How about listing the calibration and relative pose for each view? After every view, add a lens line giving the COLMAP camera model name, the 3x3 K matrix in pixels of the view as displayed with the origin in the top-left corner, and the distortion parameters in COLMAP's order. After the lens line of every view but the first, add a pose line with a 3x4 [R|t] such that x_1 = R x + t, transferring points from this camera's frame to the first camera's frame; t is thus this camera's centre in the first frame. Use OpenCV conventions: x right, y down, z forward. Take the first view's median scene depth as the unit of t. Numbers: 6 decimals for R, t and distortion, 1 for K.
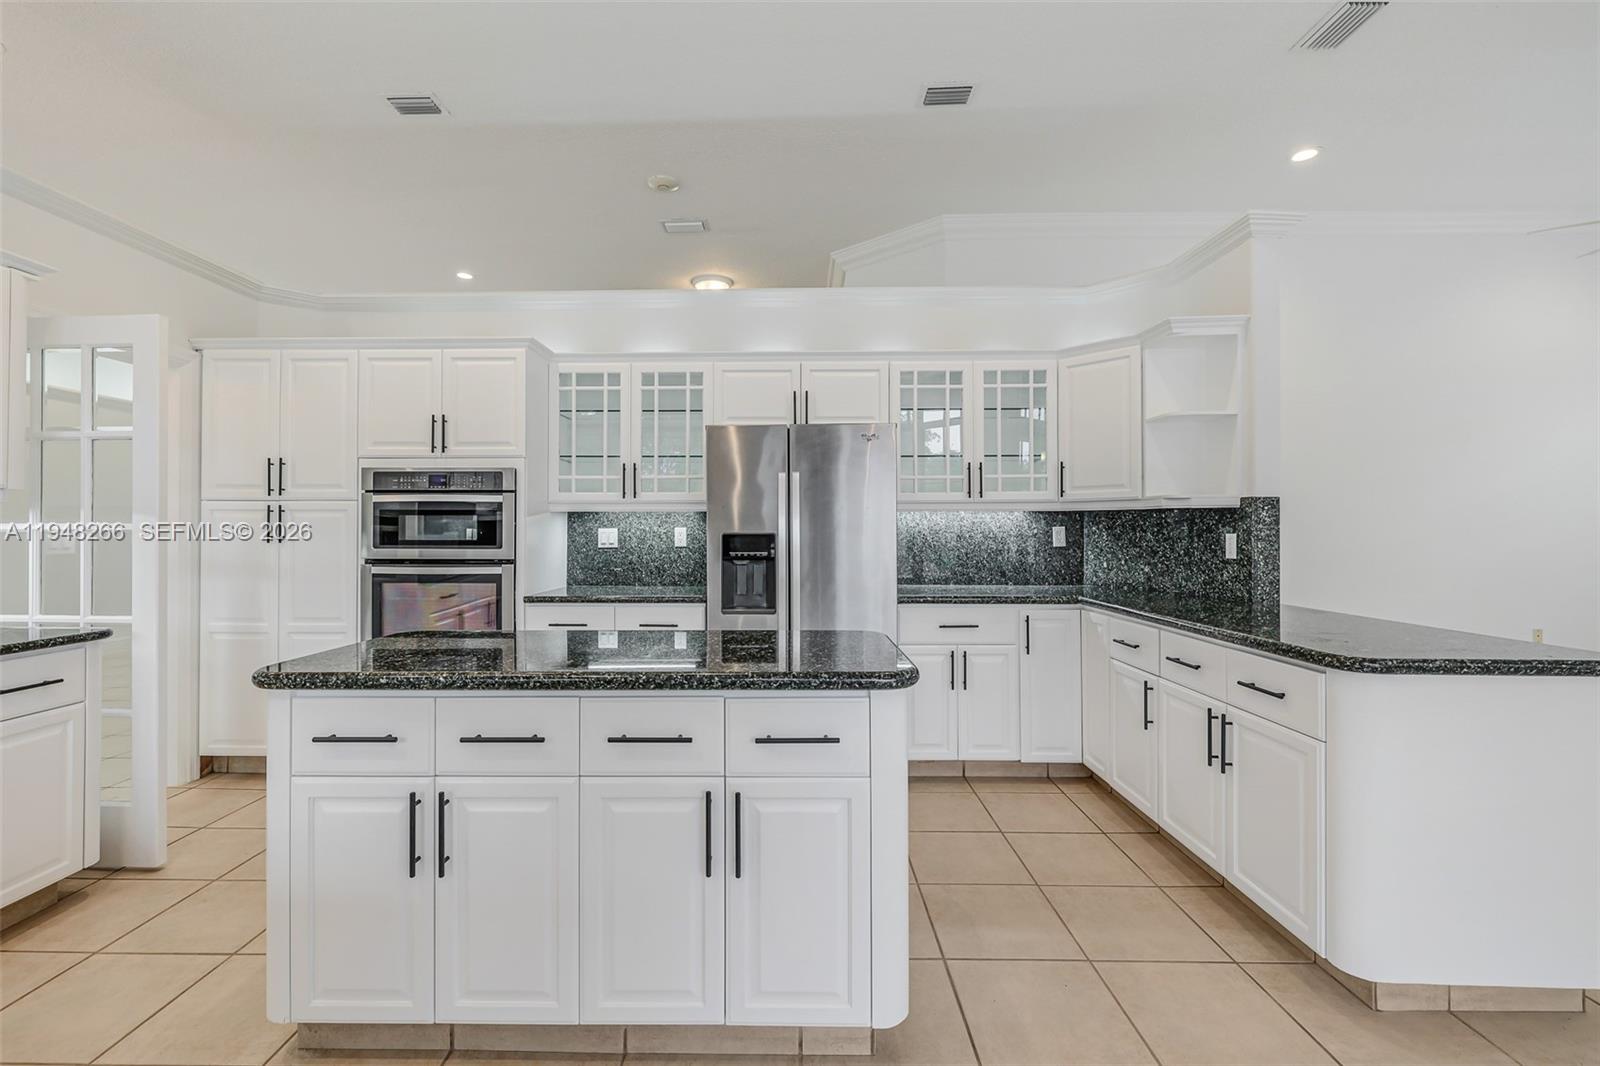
lens RADIAL K [[677.7, 0, 778.0], [0, 677.7, 518.9], [0, 0, 1]] dist [-0.002773, 0.000642]
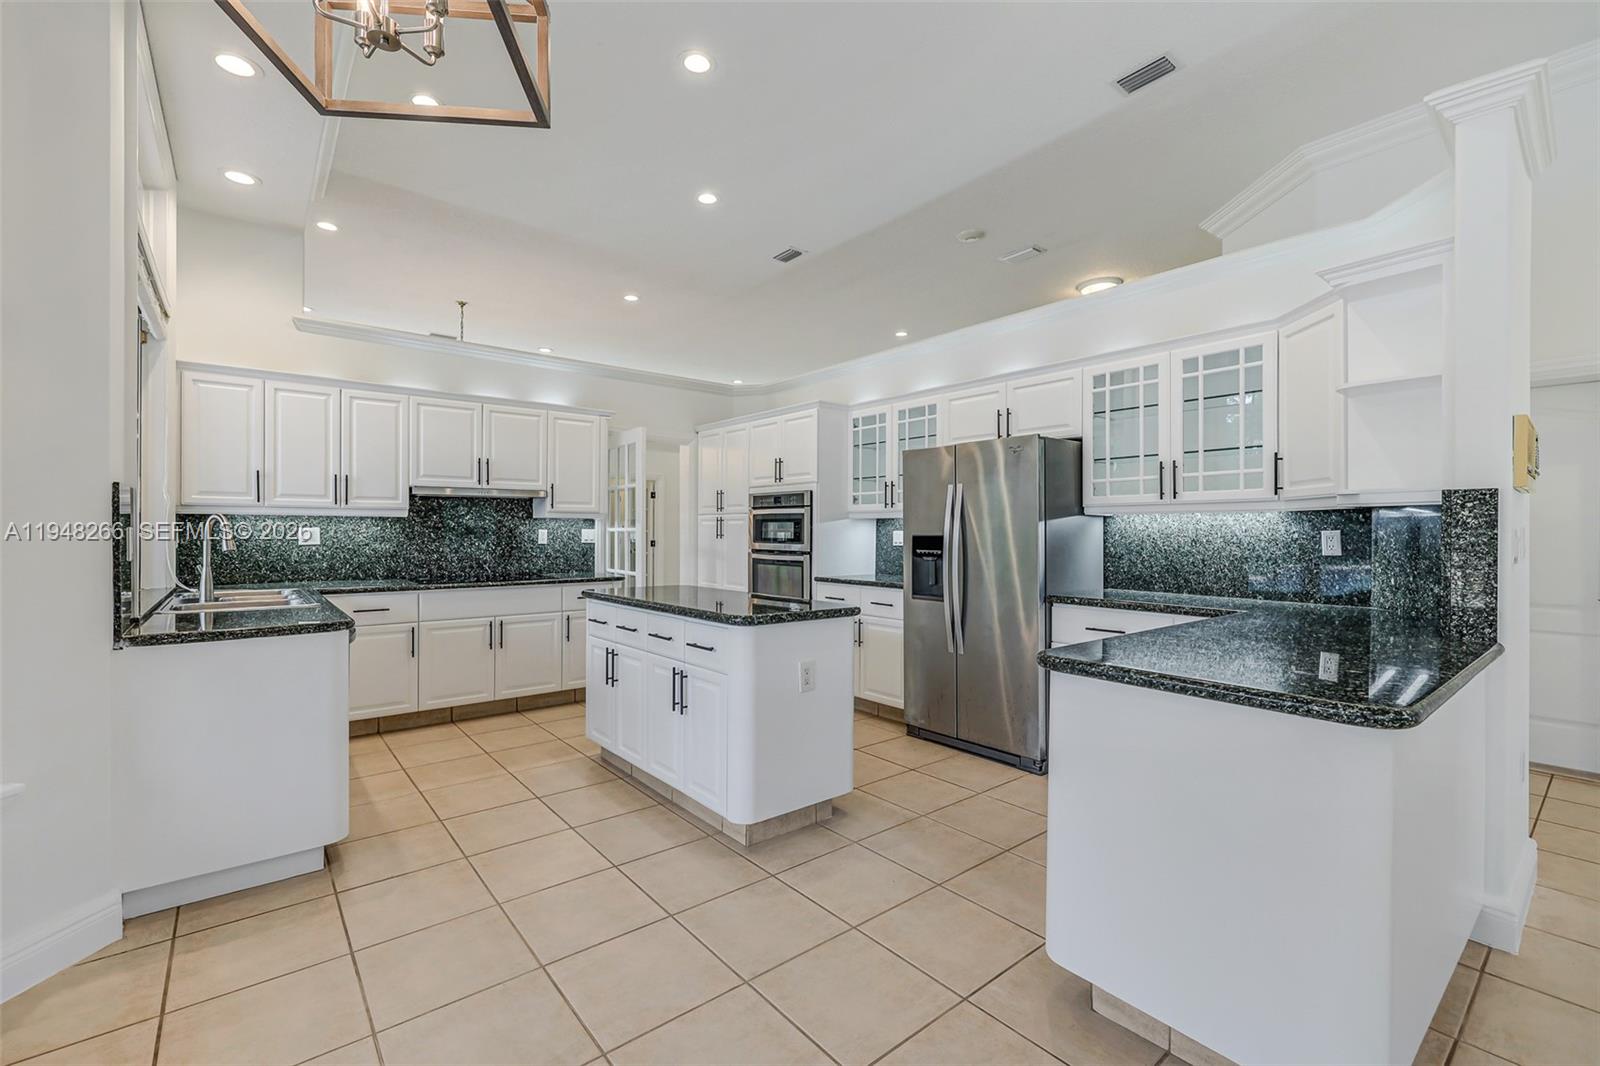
lens RADIAL K [[677.7, 0, 778.0], [0, 677.7, 518.9], [0, 0, 1]] dist [-0.002773, 0.000642]
pose [[0.640154, -0.010510, -0.768175, 0.686973], [0.008549, 0.999942, -0.006556, -0.002652], [0.768199, -0.002370, 0.640206, -0.004398]]
